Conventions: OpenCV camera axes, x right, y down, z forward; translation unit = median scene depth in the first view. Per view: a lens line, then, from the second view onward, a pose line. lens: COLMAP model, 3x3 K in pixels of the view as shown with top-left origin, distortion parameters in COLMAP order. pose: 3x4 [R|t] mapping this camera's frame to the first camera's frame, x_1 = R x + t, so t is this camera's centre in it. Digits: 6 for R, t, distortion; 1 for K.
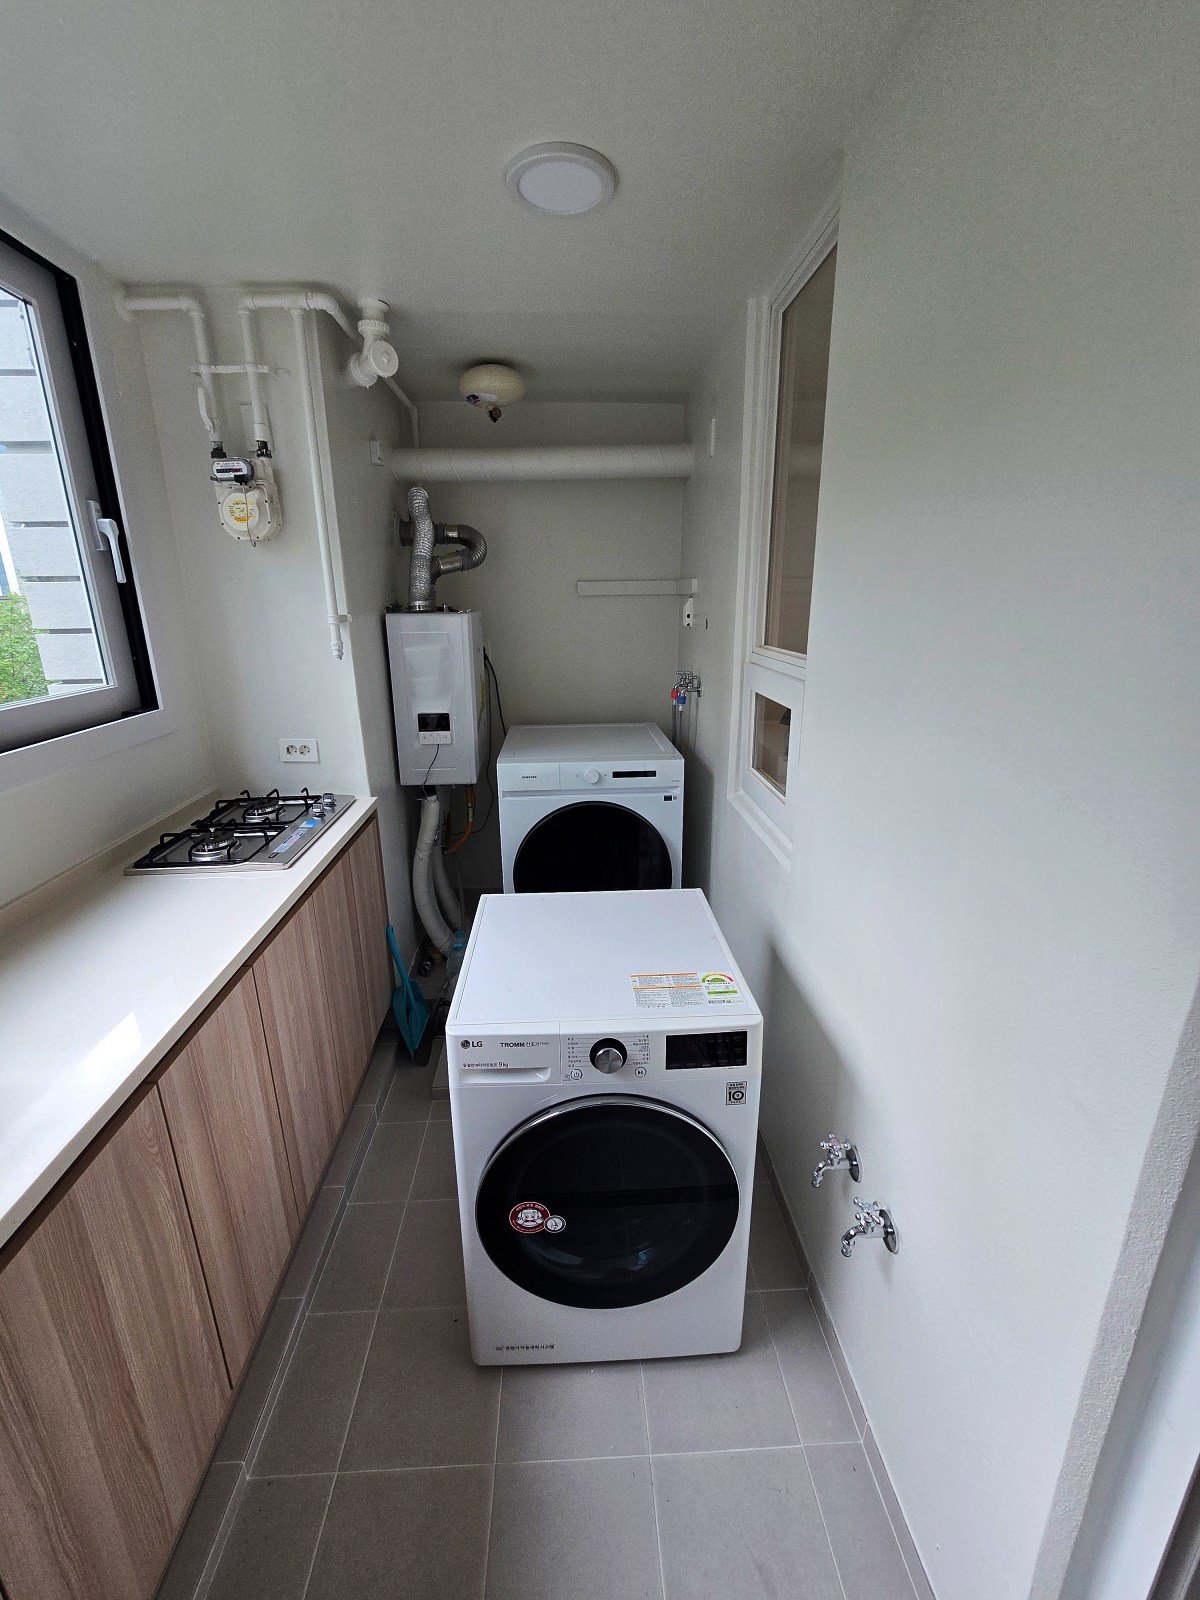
lens RADIAL K [[679.9, 0, 588.7], [0, 679.9, 798.5], [0, 0, 1]] dist [0.000101, 0.001136]
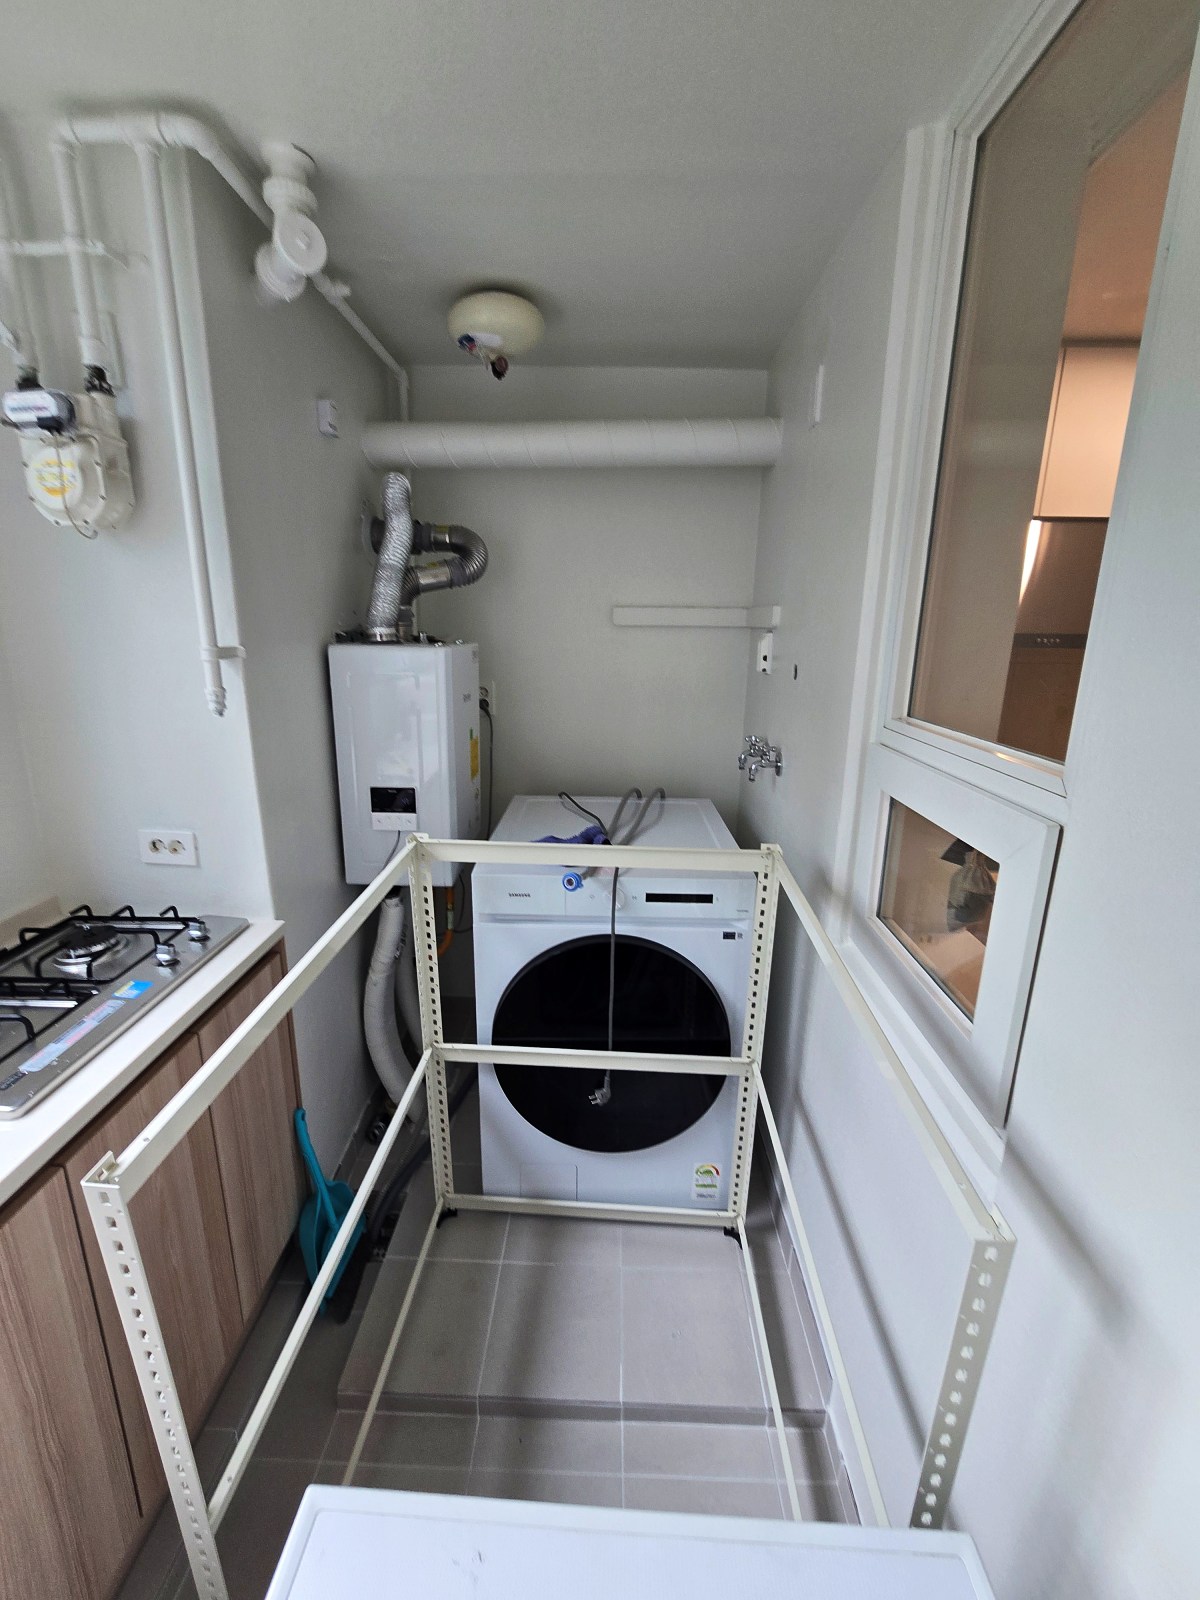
lens RADIAL K [[679.9, 0, 590.8], [0, 679.9, 796.9], [0, 0, 1]] dist [0.000101, 0.001136]
pose [[0.996949, 0.042939, -0.065176, 0.021239], [-0.045453, 0.998259, -0.037584, -0.104600], [0.063449, 0.040432, 0.997166, 0.338050]]
